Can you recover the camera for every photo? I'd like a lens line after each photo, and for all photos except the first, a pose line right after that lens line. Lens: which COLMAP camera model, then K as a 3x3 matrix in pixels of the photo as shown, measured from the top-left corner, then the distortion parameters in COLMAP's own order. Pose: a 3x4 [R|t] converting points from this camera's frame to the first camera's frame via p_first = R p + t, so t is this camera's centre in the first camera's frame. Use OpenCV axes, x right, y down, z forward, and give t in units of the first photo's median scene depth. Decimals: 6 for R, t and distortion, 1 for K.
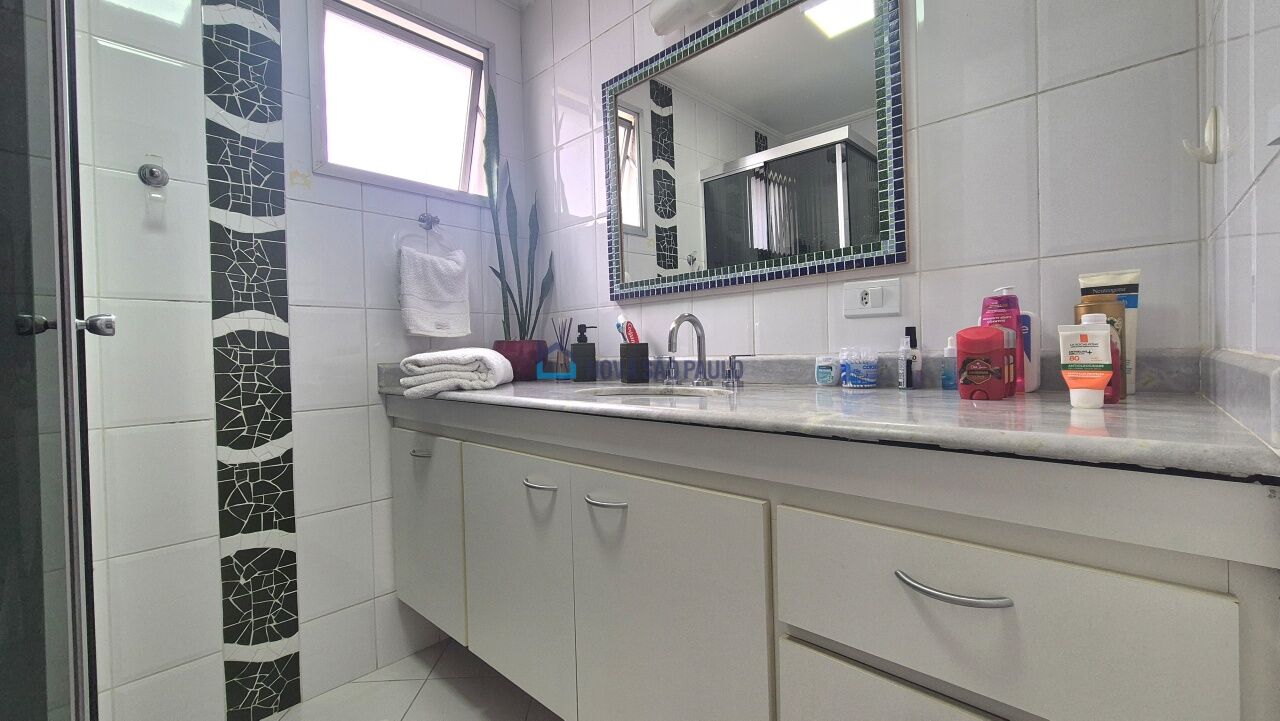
lens RADIAL K [[524.0, 0, 632.5], [0, 524.0, 352.1], [0, 0, 1]] dist [-0.000862, 0.000861]
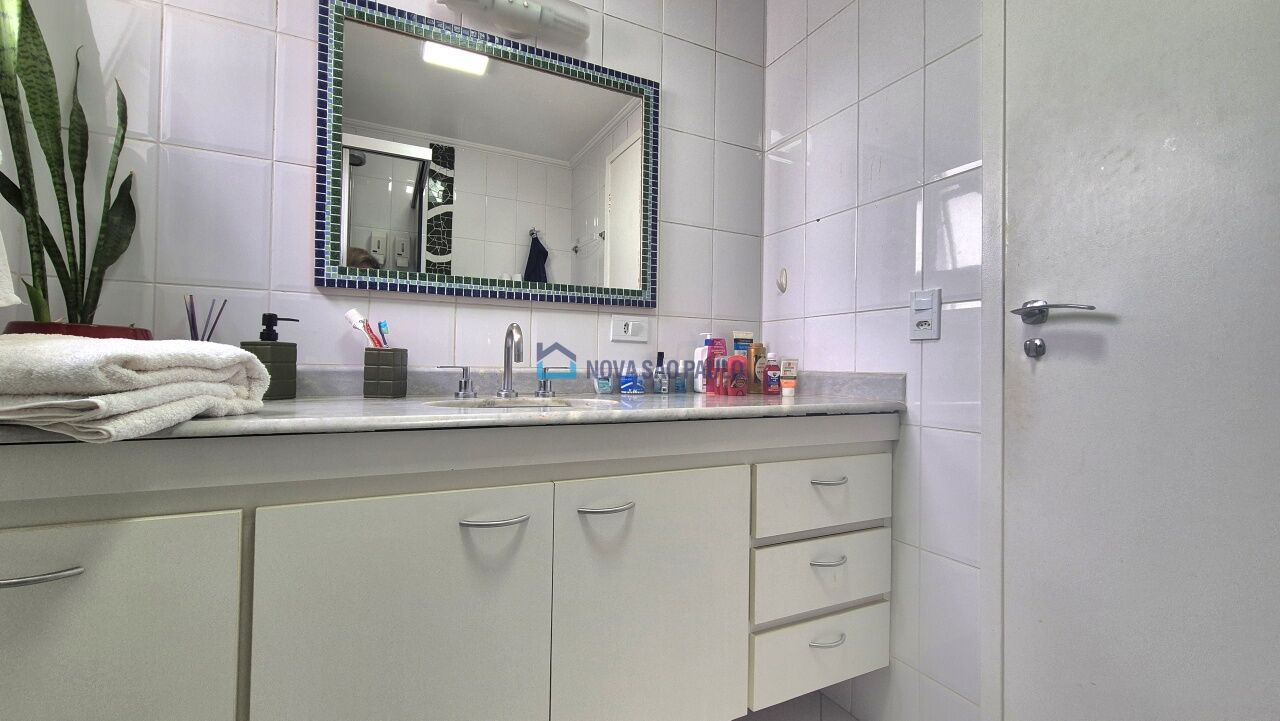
lens RADIAL K [[524.0, 0, 641.7], [0, 524.0, 360.9], [0, 0, 1]] dist [-0.000862, 0.000861]
pose [[0.341659, 0.042699, 0.938853, -0.704451], [-0.020544, 0.999068, -0.037962, 0.027816], [-0.939599, -0.006318, 0.342218, 0.427923]]
